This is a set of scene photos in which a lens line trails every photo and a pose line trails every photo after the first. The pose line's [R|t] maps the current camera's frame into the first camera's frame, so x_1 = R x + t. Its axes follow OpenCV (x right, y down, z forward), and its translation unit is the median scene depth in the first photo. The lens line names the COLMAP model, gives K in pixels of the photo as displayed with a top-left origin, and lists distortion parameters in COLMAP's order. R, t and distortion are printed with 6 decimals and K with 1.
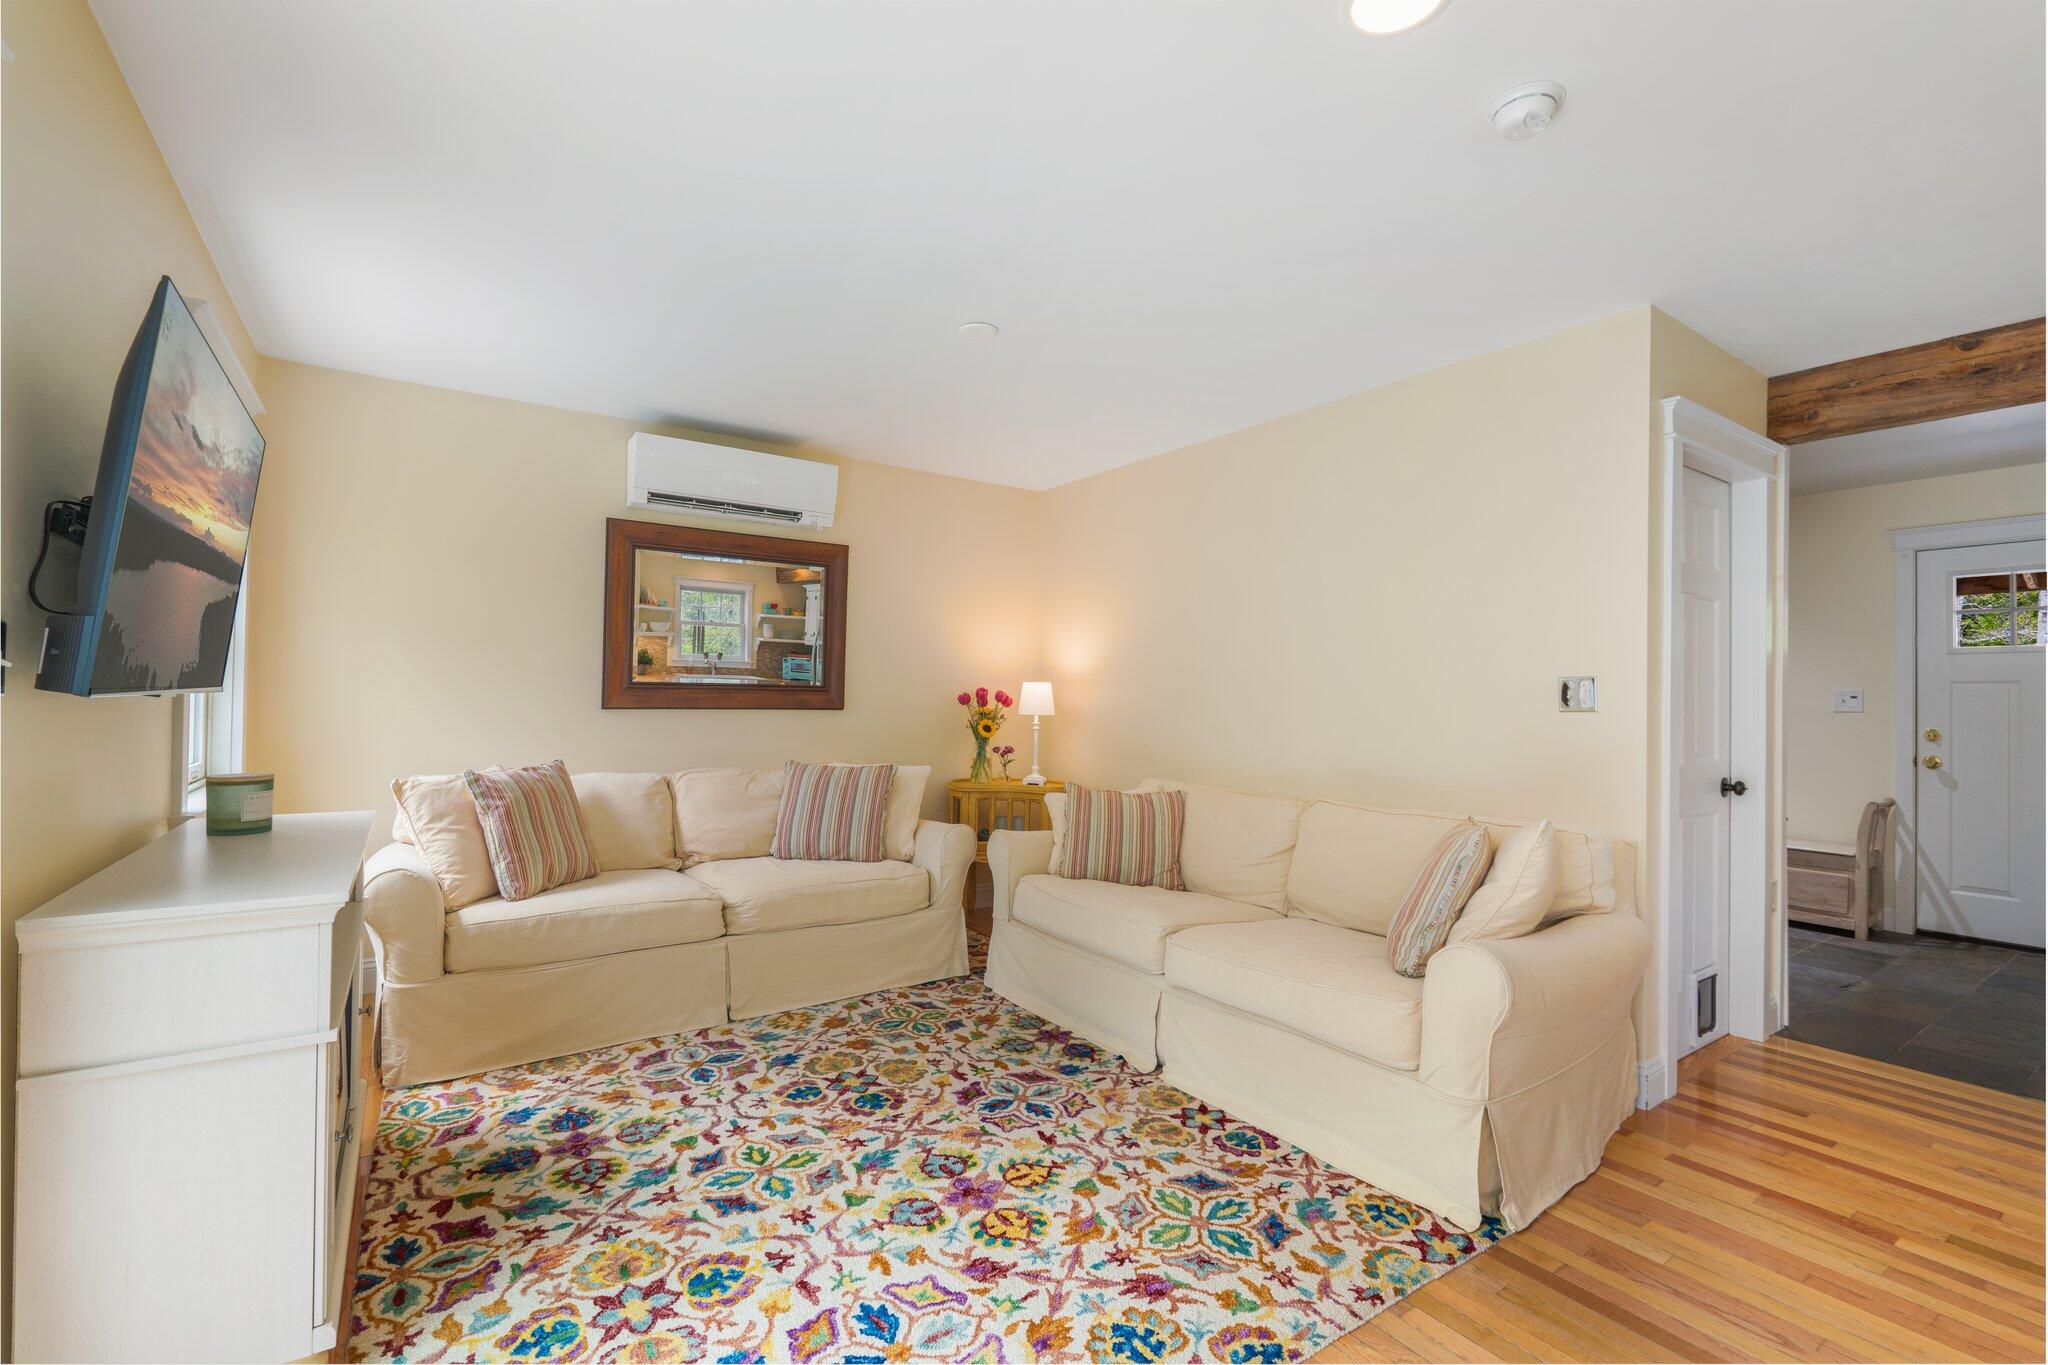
lens RADIAL K [[894.1, 0, 1027.1], [0, 894.1, 687.2], [0, 0, 1]] dist [-0.007742, 0.001230]
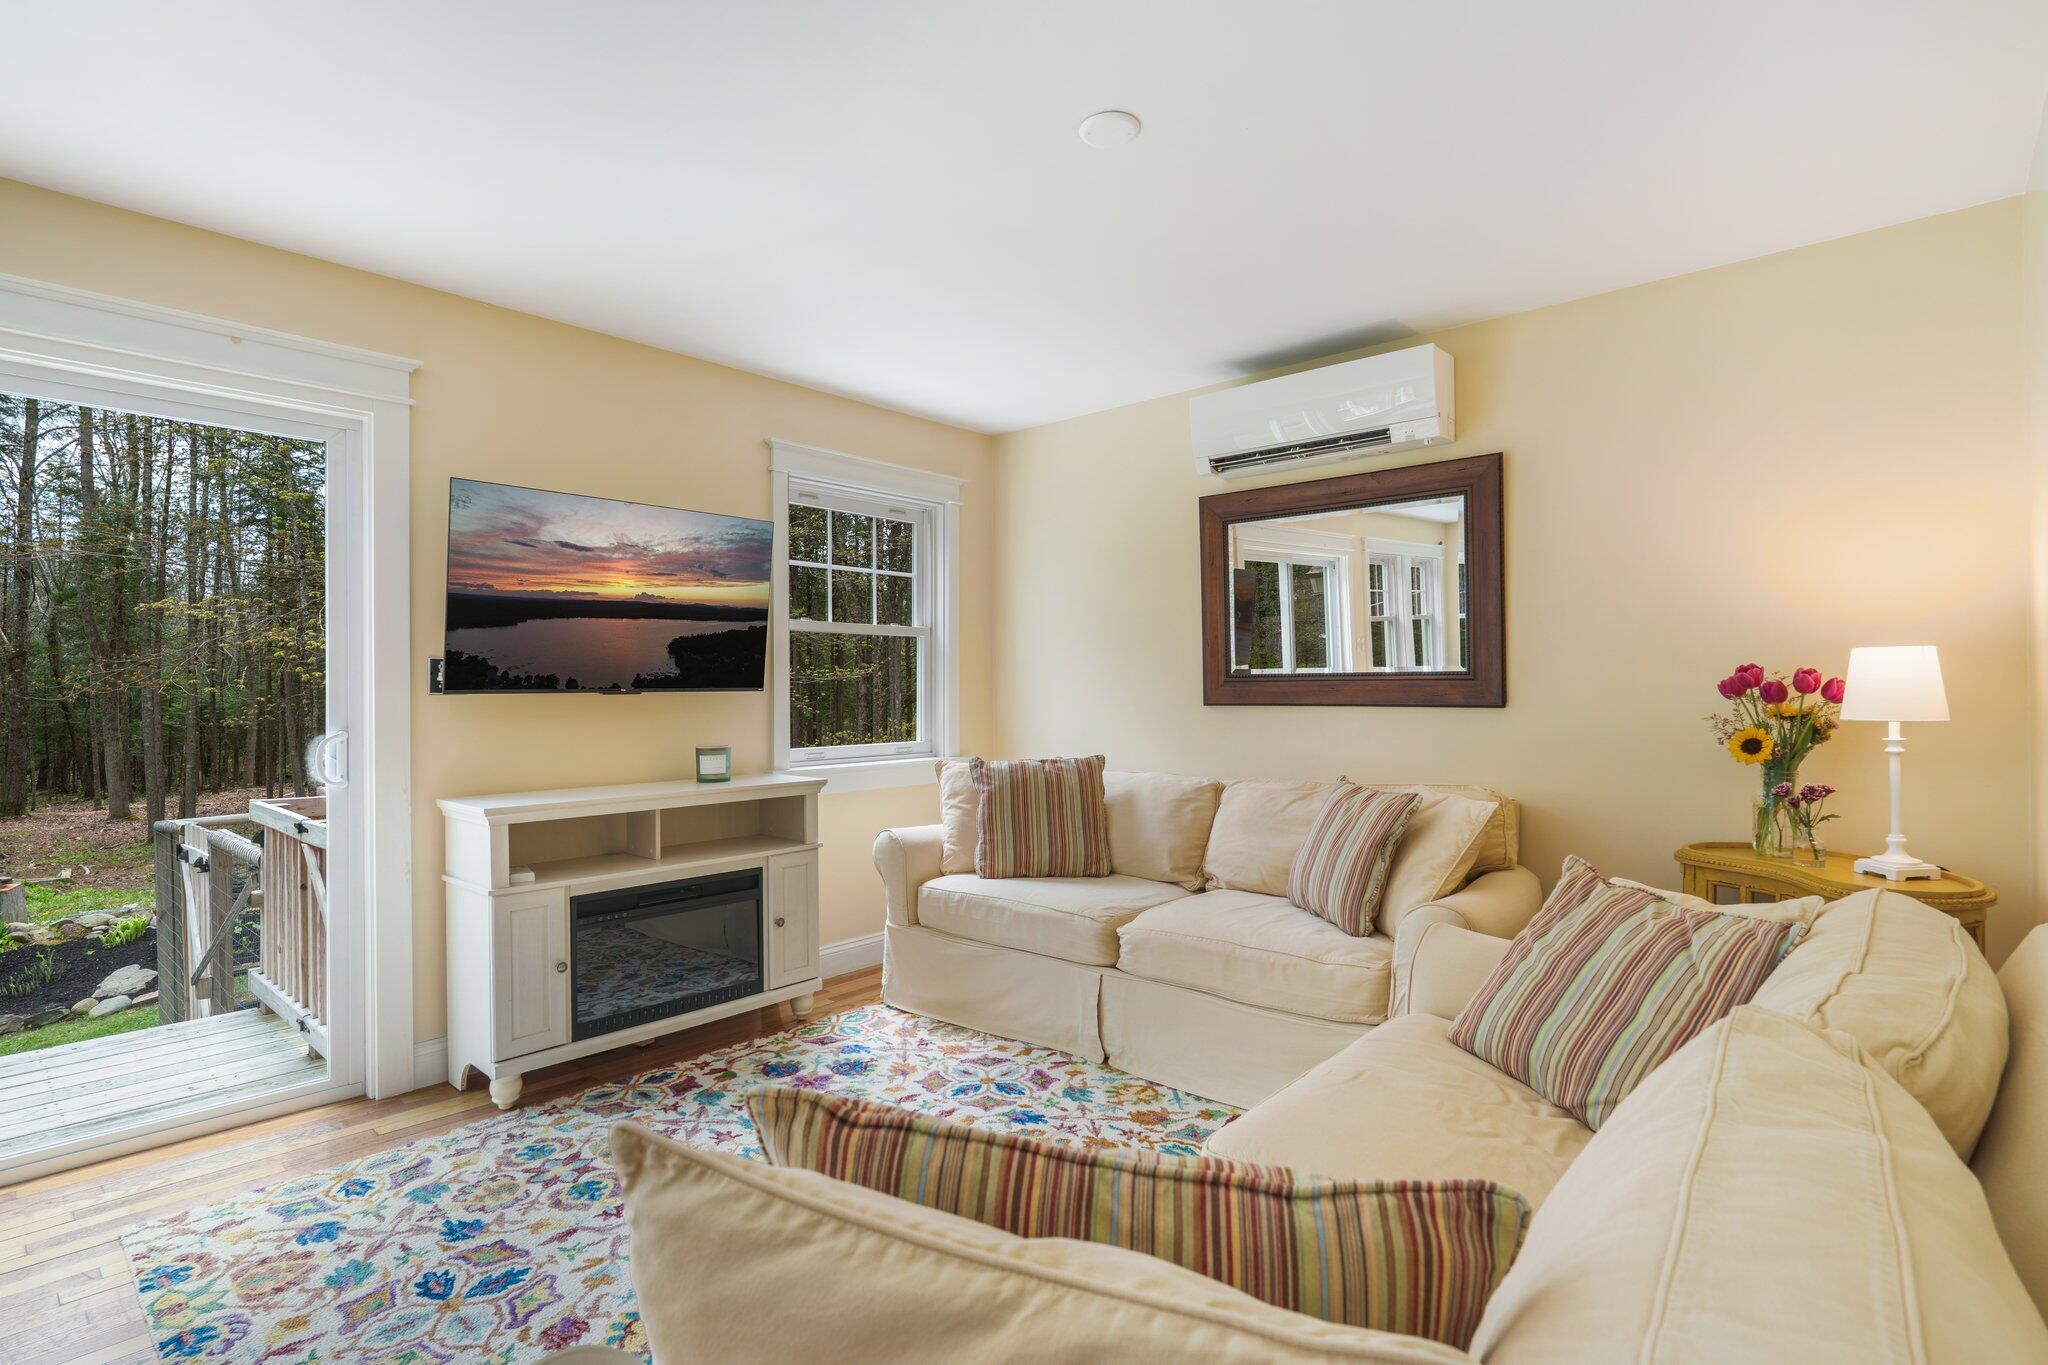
lens RADIAL K [[1011.7, 0, 1026.4], [0, 1011.7, 681.9], [0, 0, 1]] dist [-0.000459, 0.001153]
pose [[0.226727, -0.023183, -0.973683, 0.697628], [0.017867, 0.999647, -0.019640, 0.024414], [0.973795, -0.012944, 0.227061, 0.815817]]
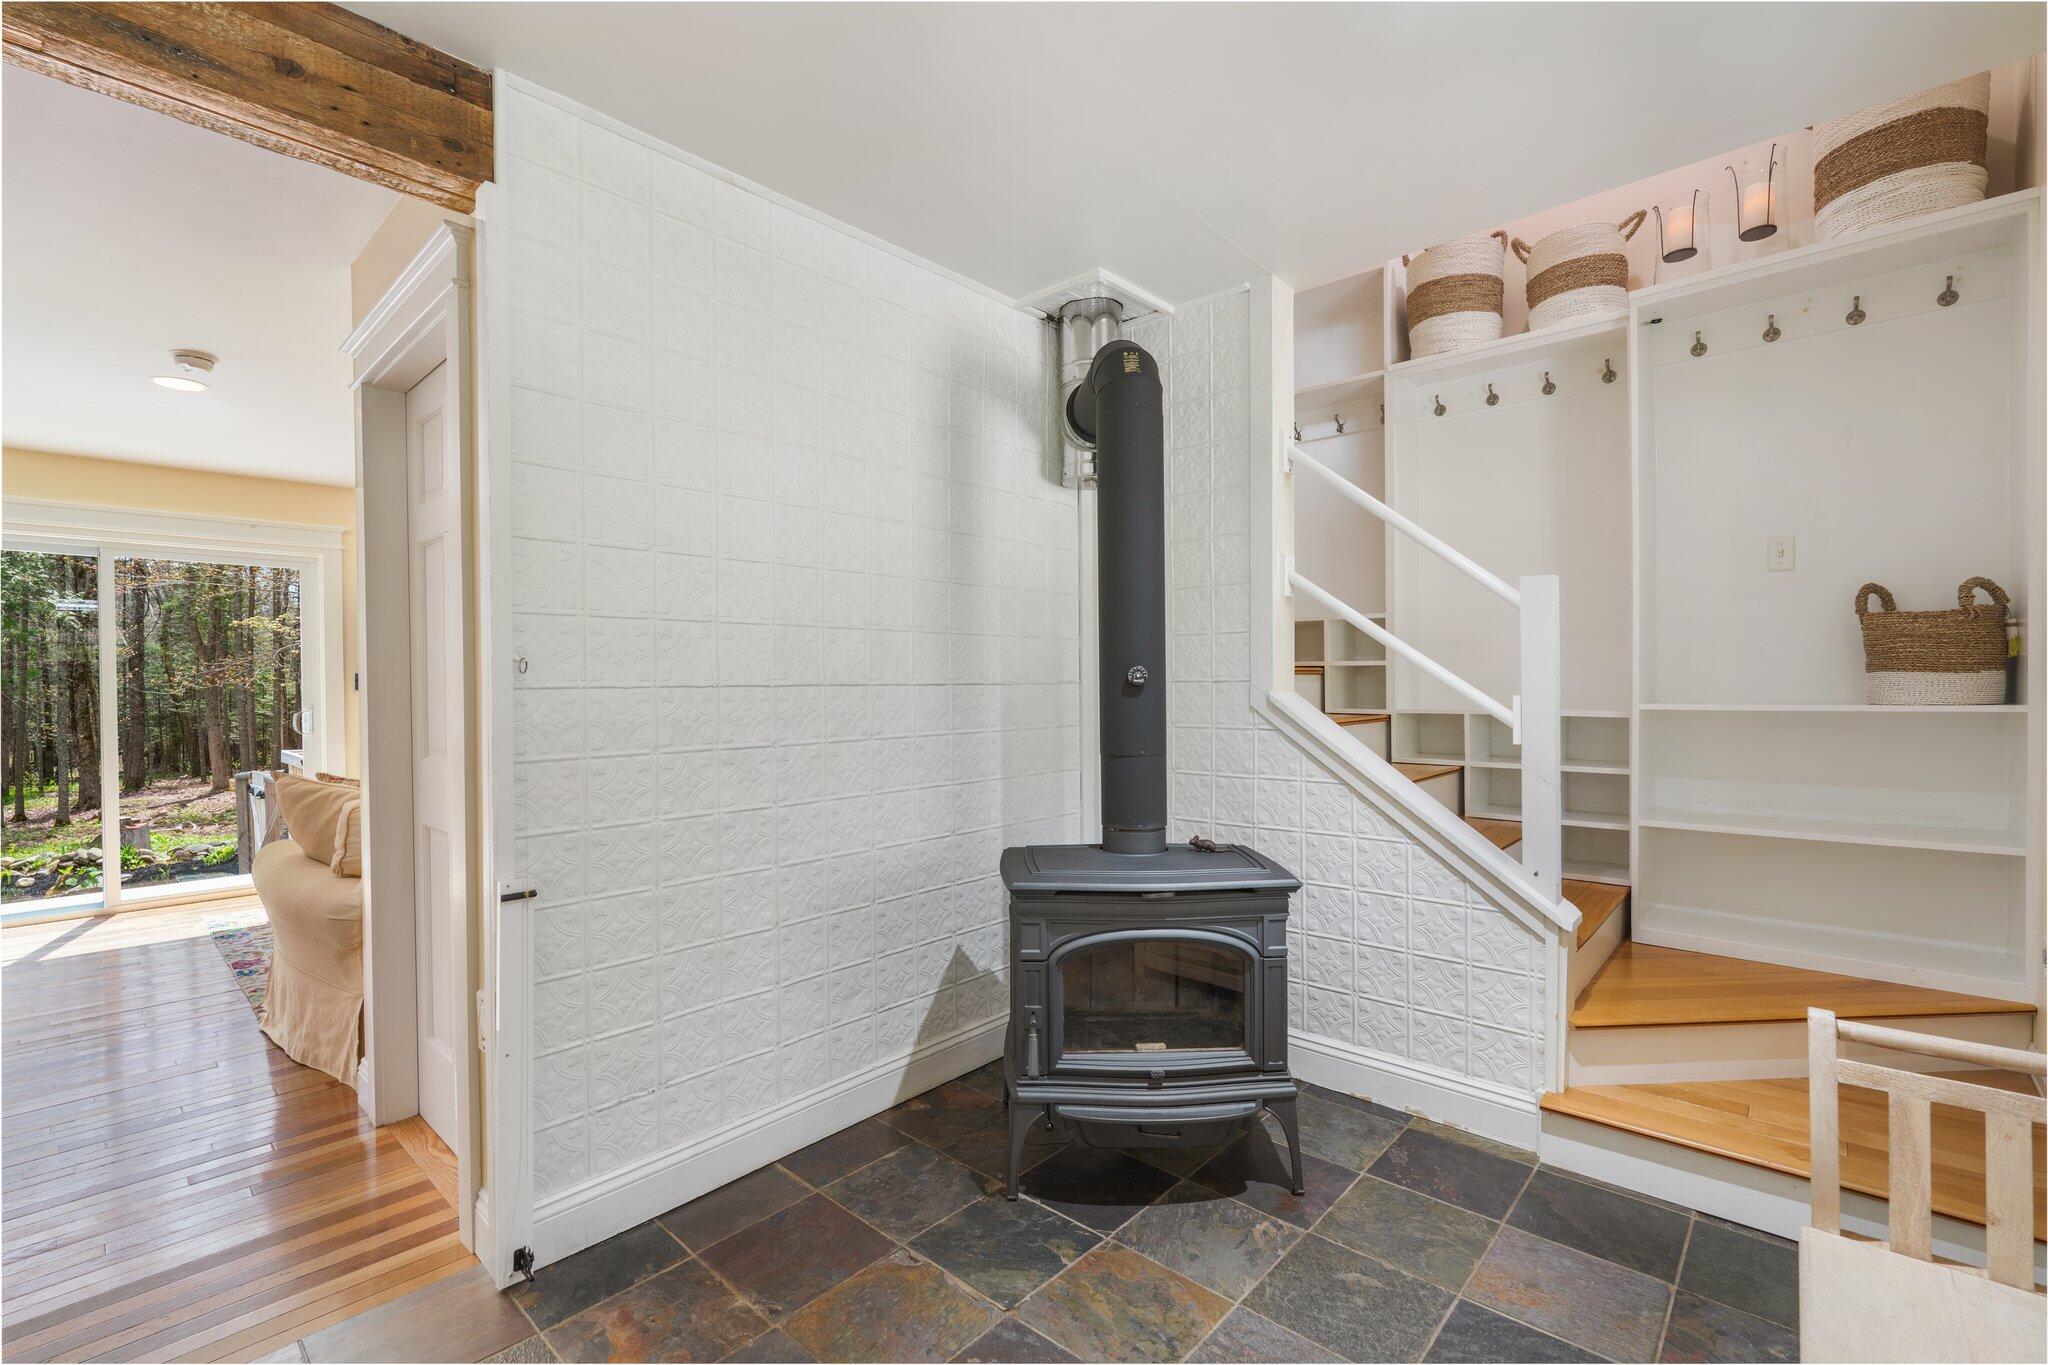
lens RADIAL K [[894.1, 0, 1026.0], [0, 894.1, 687.8], [0, 0, 1]] dist [-0.007742, 0.001230]
pose [[0.230760, -0.011296, -0.972945, 1.604944], [0.018832, 0.999797, -0.007141, 0.038045], [0.972828, -0.016674, 0.230926, 1.344779]]
